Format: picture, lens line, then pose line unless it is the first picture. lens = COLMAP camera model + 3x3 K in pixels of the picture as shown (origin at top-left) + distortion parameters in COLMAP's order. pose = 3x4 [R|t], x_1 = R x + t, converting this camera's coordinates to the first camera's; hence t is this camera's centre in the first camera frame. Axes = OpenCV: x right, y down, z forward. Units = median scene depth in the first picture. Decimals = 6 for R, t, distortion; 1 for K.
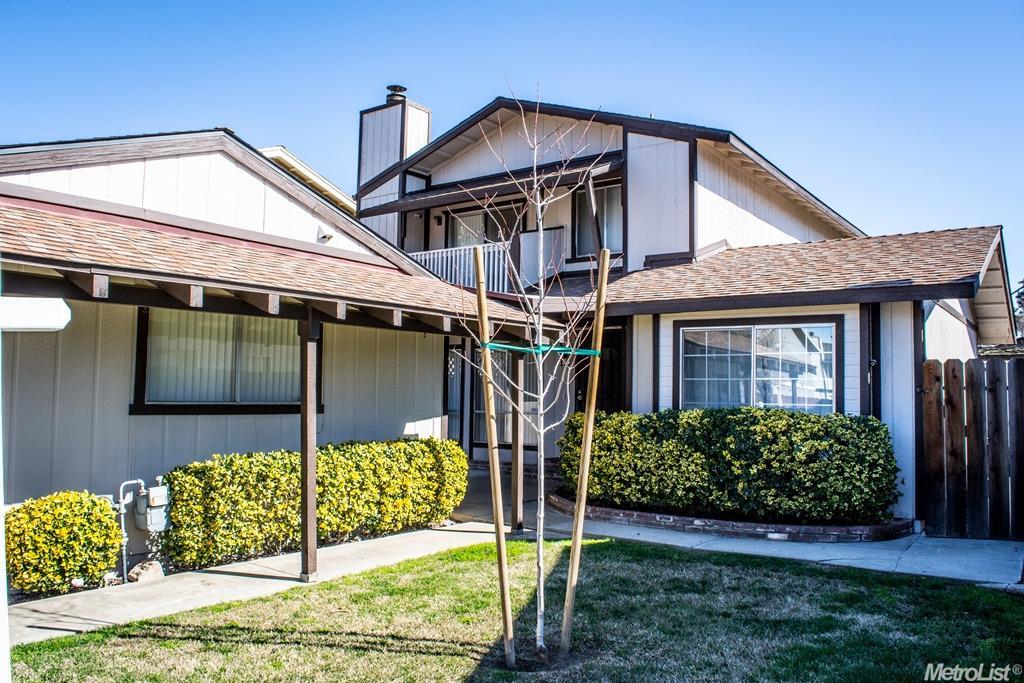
lens RADIAL K [[806.1, 0, 469.5], [0, 806.1, 337.5], [0, 0, 1]] dist [-0.093912, 0.017189]
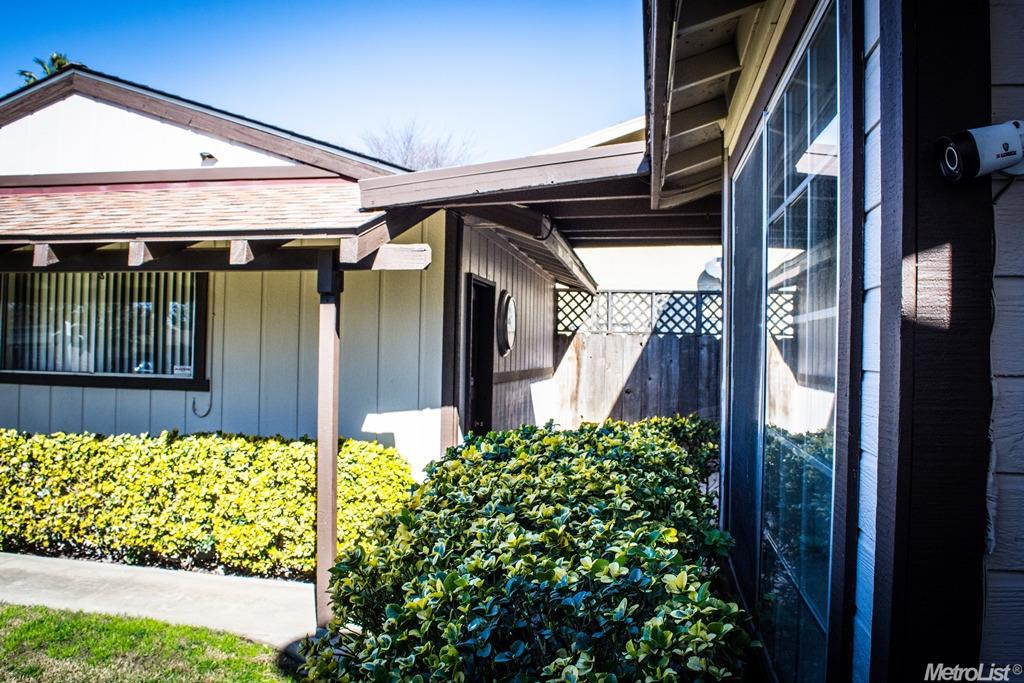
lens RADIAL K [[878.9, 0, 512.0], [0, 878.9, 341.5], [0, 0, 1]] dist [-0.112118, 0.001668]
pose [[0.488622, -0.019520, -0.872277, 0.661379], [0.044537, 0.999004, 0.002593, 0.057573], [0.871358, -0.040115, 0.489005, 0.851762]]
